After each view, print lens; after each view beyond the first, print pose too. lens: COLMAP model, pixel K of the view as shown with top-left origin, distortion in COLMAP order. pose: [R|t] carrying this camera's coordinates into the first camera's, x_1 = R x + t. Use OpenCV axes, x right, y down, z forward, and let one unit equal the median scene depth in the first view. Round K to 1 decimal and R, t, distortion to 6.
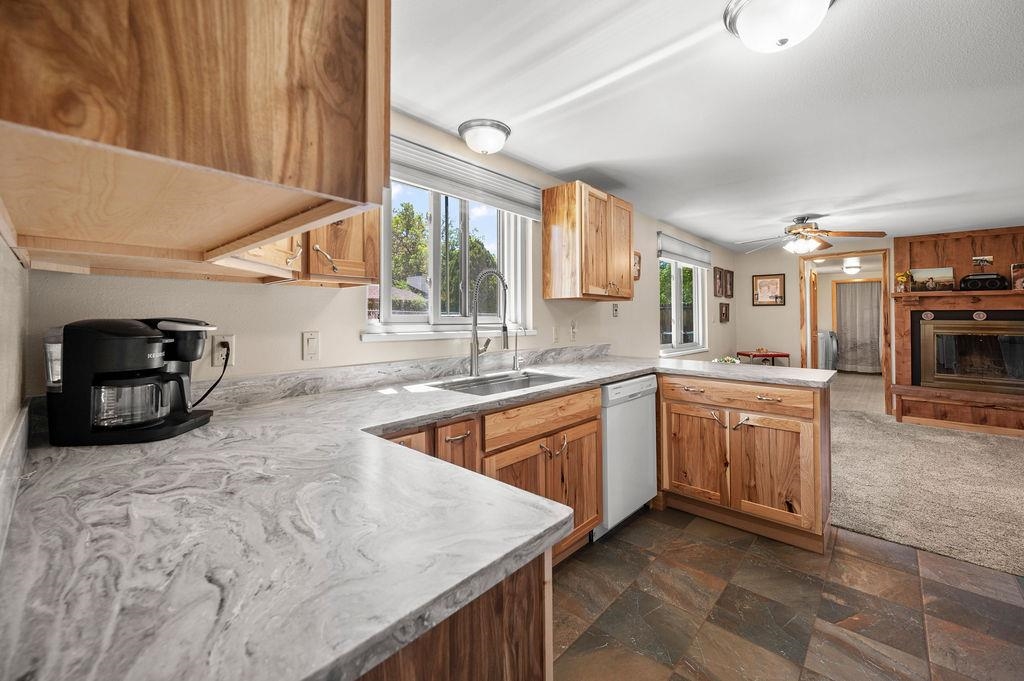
lens RADIAL K [[416.8, 0, 513.0], [0, 416.8, 310.3], [0, 0, 1]] dist [-0.000464, -0.000457]
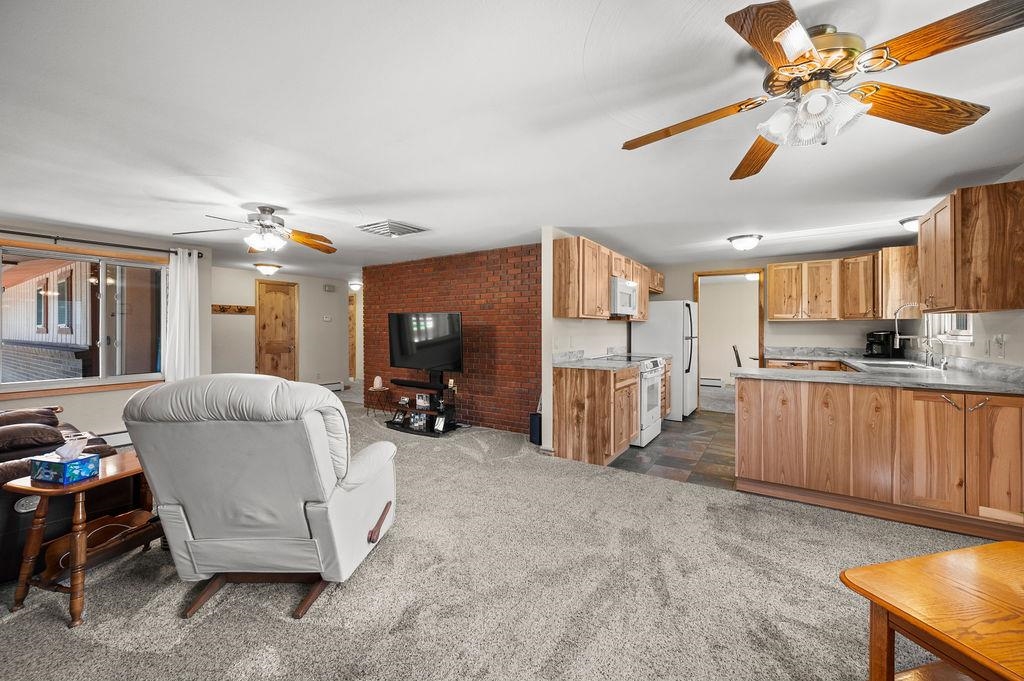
lens RADIAL K [[410.7, 0, 512.0], [0, 410.7, 322.6], [0, 0, 1]] dist [-0.000700, -0.000077]
pose [[-0.987768, -0.006045, -0.155811, 2.249086], [-0.001020, 0.999477, -0.032313, 0.049479], [0.155924, -0.031759, -0.987258, 2.947837]]
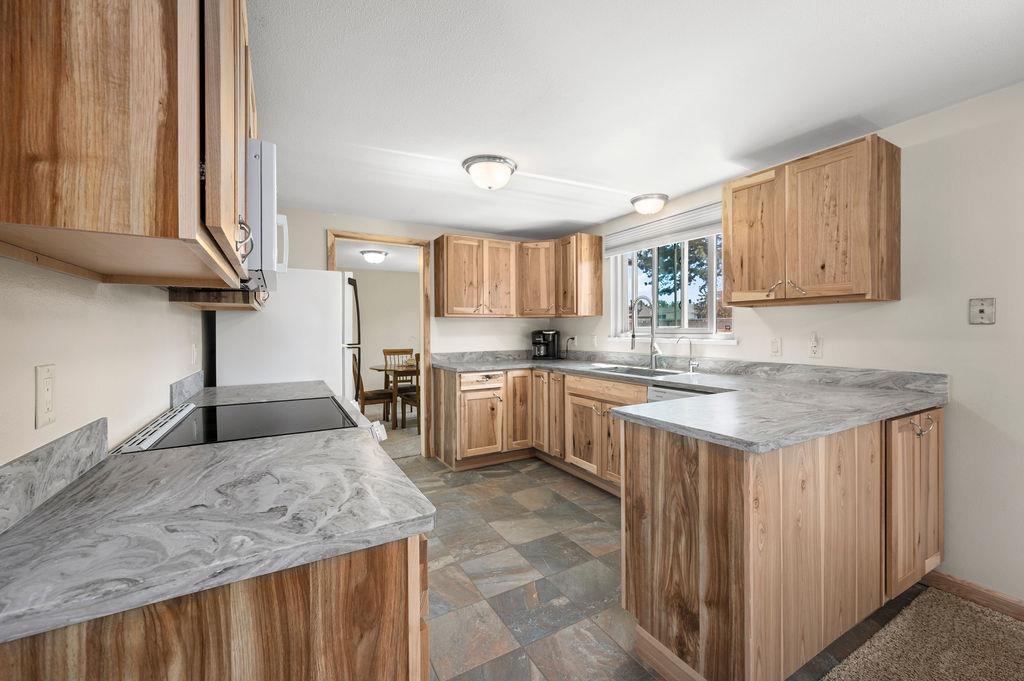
lens RADIAL K [[409.4, 0, 514.4], [0, 409.4, 329.2], [0, 0, 1]] dist [0.007182, -0.000330]
pose [[-0.306819, -0.001567, -0.951767, 1.785396], [0.021153, 0.999740, -0.008465, 0.026958], [0.951533, -0.022730, -0.306706, 1.227019]]
